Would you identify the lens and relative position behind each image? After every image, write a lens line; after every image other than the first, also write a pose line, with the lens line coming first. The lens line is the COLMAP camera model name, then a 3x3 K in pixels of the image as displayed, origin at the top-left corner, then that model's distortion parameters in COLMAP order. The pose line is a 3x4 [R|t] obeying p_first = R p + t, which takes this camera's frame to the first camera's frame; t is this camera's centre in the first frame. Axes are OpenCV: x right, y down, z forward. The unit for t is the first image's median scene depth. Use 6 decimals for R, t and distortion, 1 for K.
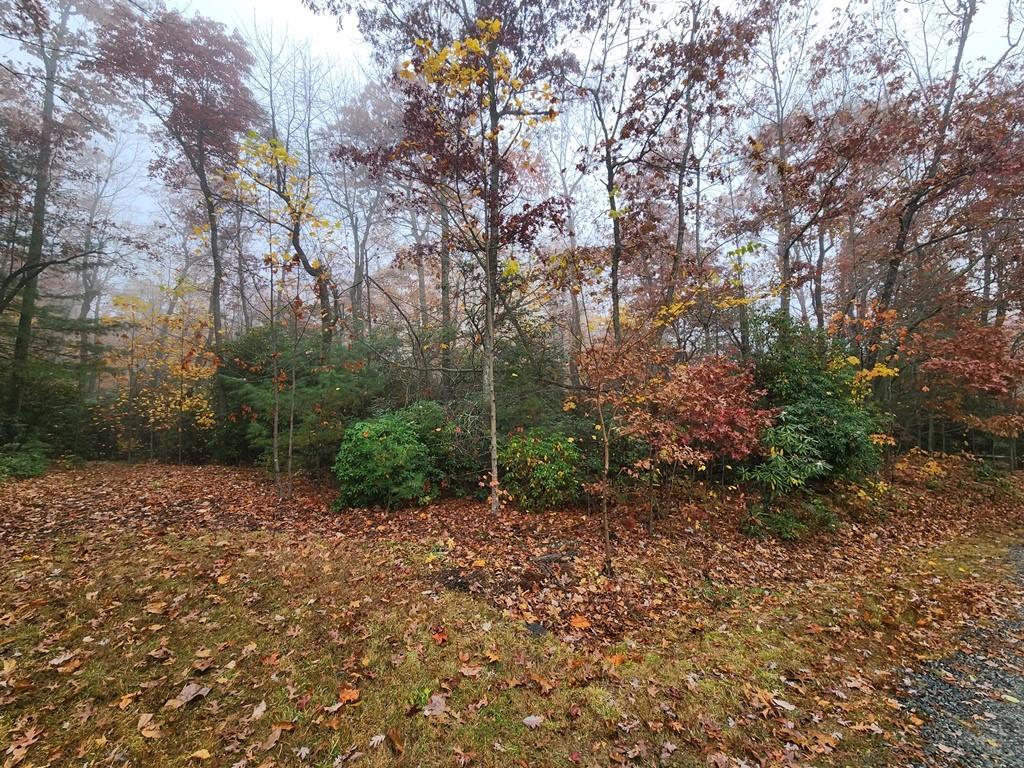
lens RADIAL K [[416.0, 0, 510.2], [0, 416.0, 381.4], [0, 0, 1]] dist [-0.001276, 0.000763]
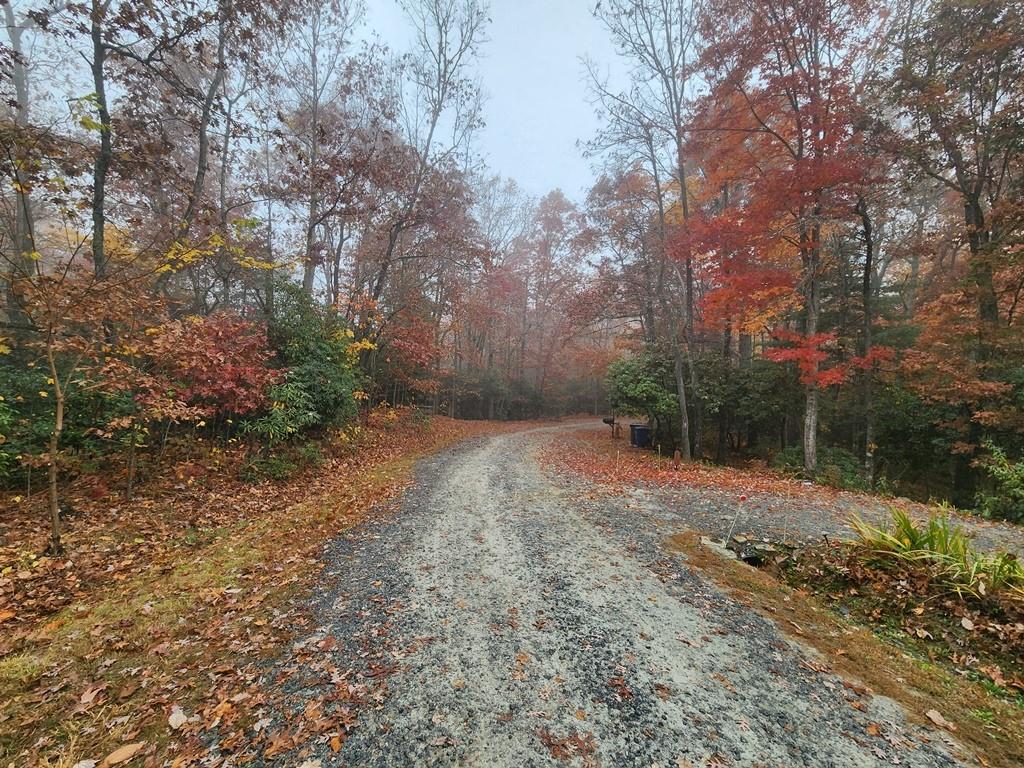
lens RADIAL K [[416.0, 0, 510.2], [0, 416.0, 381.4], [0, 0, 1]] dist [-0.001276, 0.000763]
pose [[0.520903, 0.020832, 0.853362, -0.006475], [-0.101618, 0.994107, 0.037761, -0.005888], [-0.847546, -0.106387, 0.519950, -0.128382]]
